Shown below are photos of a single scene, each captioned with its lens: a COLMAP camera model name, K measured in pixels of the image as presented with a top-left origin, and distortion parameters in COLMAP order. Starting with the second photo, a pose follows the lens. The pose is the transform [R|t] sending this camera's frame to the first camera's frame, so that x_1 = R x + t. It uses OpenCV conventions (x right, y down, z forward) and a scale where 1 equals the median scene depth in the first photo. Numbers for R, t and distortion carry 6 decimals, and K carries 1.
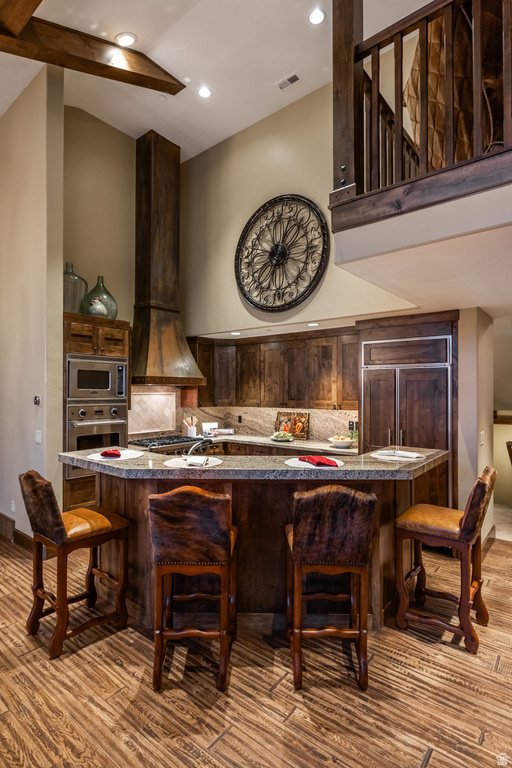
lens RADIAL K [[398.1, 0, 244.9], [0, 398.1, 382.7], [0, 0, 1]] dist [-0.016431, -0.000155]
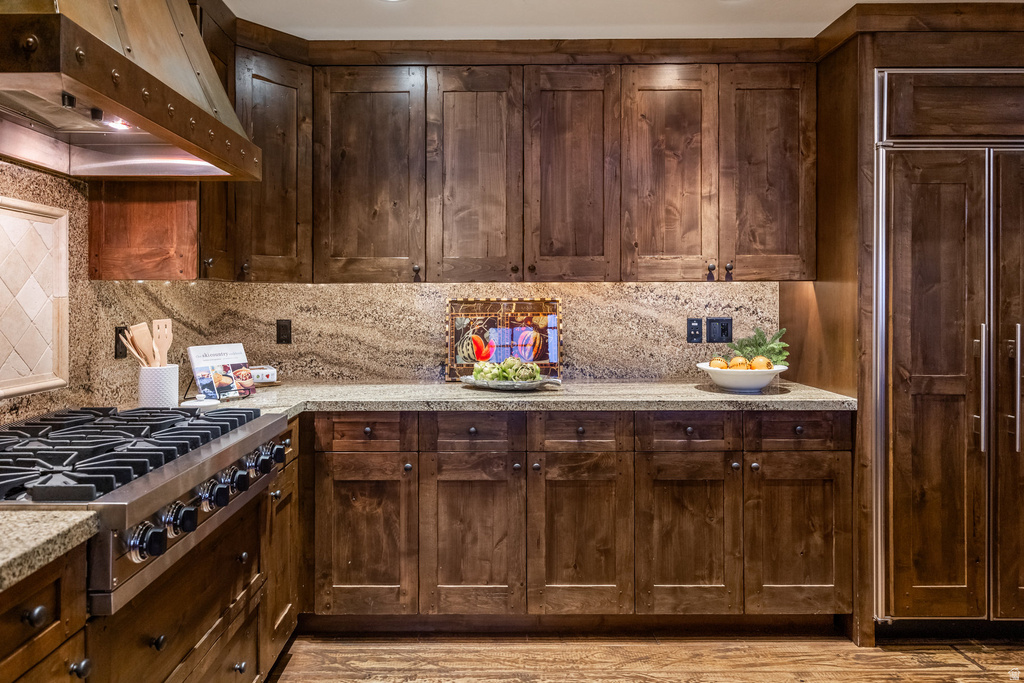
lens RADIAL K [[638.9, 0, 471.2], [0, 638.9, 299.3], [0, 0, 1]] dist [-0.004681, 0.007051]
pose [[0.767051, 0.002933, 0.641579, -0.277156], [-0.011881, 0.999883, 0.009633, 0.081014], [-0.641476, -0.015012, 0.766996, 0.719929]]
